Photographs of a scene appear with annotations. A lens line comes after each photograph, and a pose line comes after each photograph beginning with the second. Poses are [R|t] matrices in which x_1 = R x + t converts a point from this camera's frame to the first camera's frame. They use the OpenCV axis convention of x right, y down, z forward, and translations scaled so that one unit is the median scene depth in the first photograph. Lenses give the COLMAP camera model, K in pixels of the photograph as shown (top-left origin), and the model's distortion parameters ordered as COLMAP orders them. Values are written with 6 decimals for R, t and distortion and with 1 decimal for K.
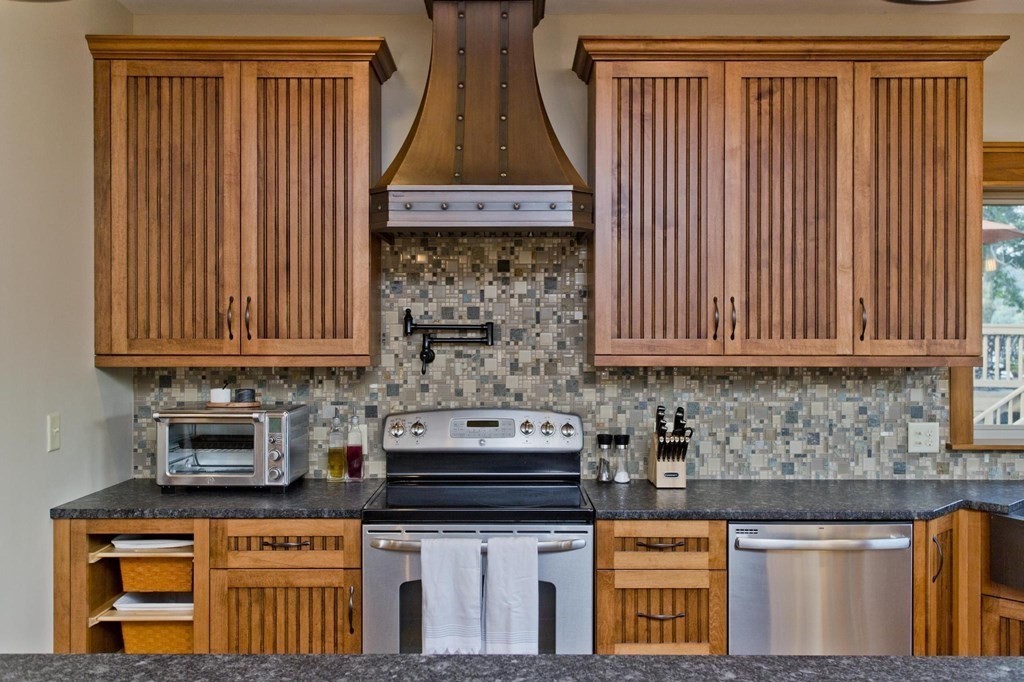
lens RADIAL K [[895.1, 0, 514.5], [0, 895.1, 338.3], [0, 0, 1]] dist [-0.001030, 0.029609]
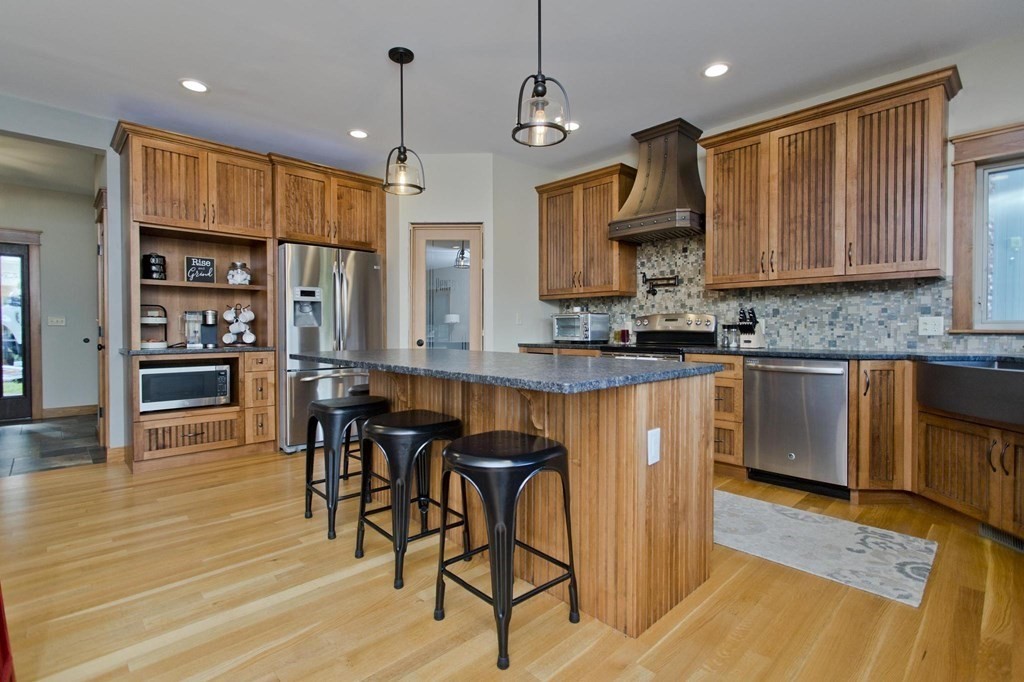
lens RADIAL K [[500.1, 0, 510.1], [0, 500.1, 338.3], [0, 0, 1]] dist [0.013789, 0.001569]
pose [[0.684119, 0.013110, -0.729252, 0.646399], [-0.002997, 0.999881, 0.015164, 0.130363], [0.729364, -0.008188, 0.684077, -0.183288]]
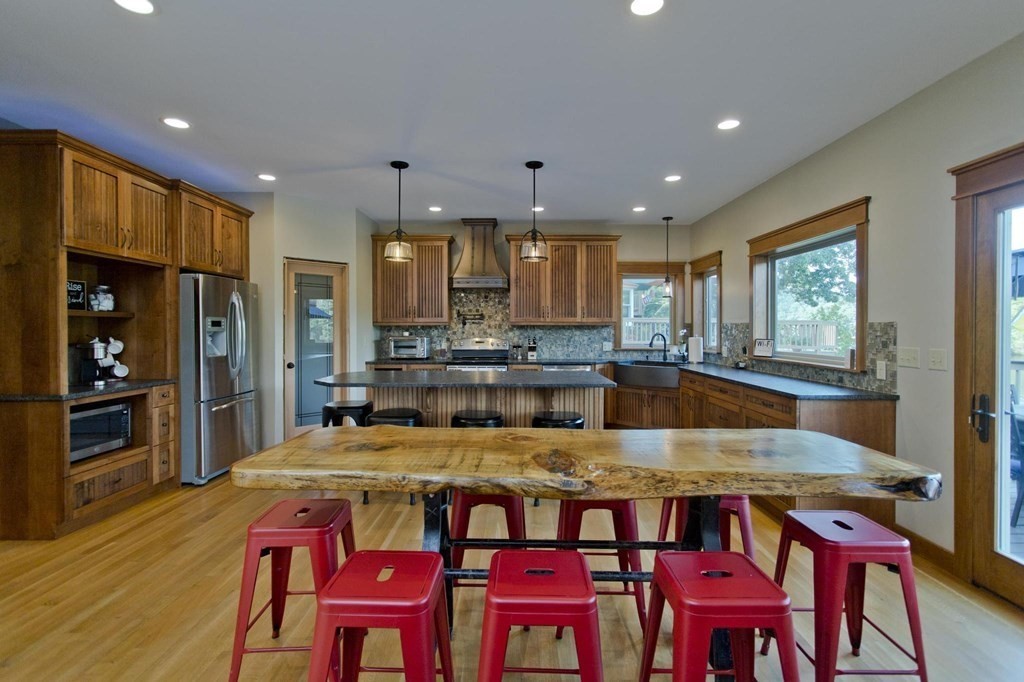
lens RADIAL K [[500.1, 0, 519.1], [0, 500.1, 337.3], [0, 0, 1]] dist [0.013789, 0.001569]
pose [[1.000000, -0.000692, -0.000592, 0.125124], [0.000700, 0.999919, 0.012706, 0.053556], [0.000583, -0.012707, 0.999919, -1.010091]]
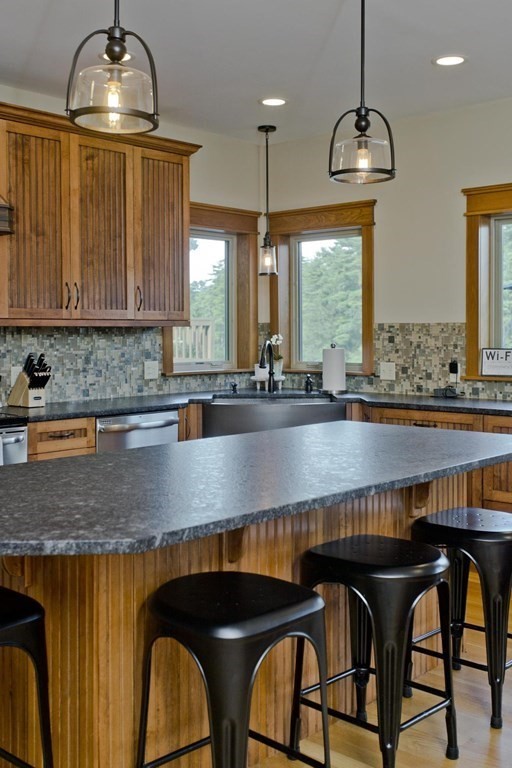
lens RADIAL K [[868.0, 0, 262.2], [0, 868.0, 360.7], [0, 0, 1]] dist [0.001902, 0.000000]
pose [[0.670249, -0.030147, 0.741524, -0.667253], [0.006618, 0.999378, 0.034649, 0.040254], [-0.742107, -0.018316, 0.670032, -0.275476]]
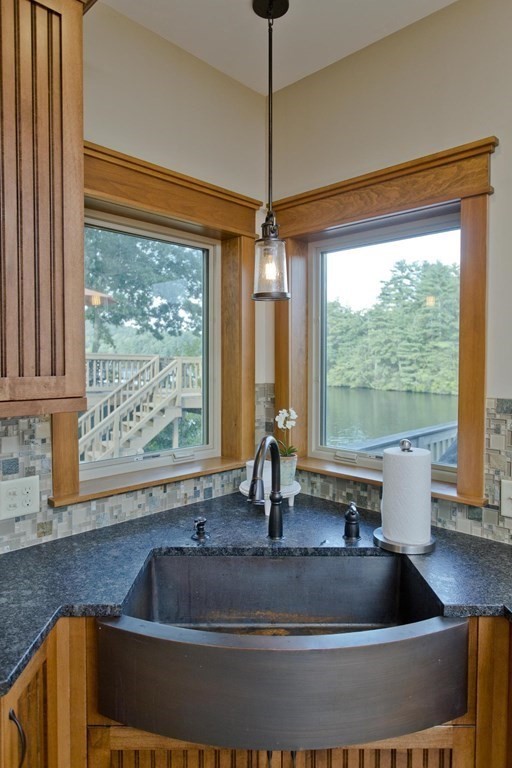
lens RADIAL K [[482.3, 0, 252.7], [0, 482.3, 376.1], [0, 0, 1]] dist [-0.010404, 0.001629]
pose [[0.697702, -0.025001, 0.715951, 0.319907], [0.000758, 0.999416, 0.034161, -0.011873], [-0.716387, -0.023292, 0.697314, 0.598240]]
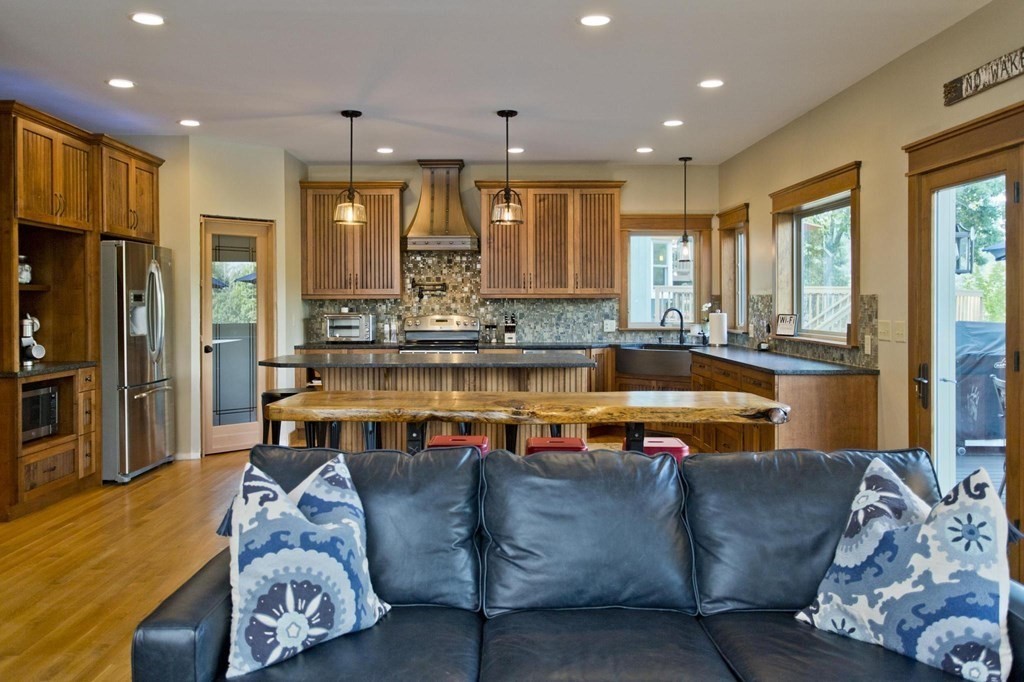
lens RADIAL K [[886.5, 0, 500.2], [0, 886.5, 318.6], [0, 0, 1]] dist [0.069279, -0.006863]
pose [[0.999992, -0.003371, -0.002187, 0.151967], [0.003399, 0.999911, 0.012886, 0.058022], [0.002143, -0.012894, 0.999915, -1.727691]]
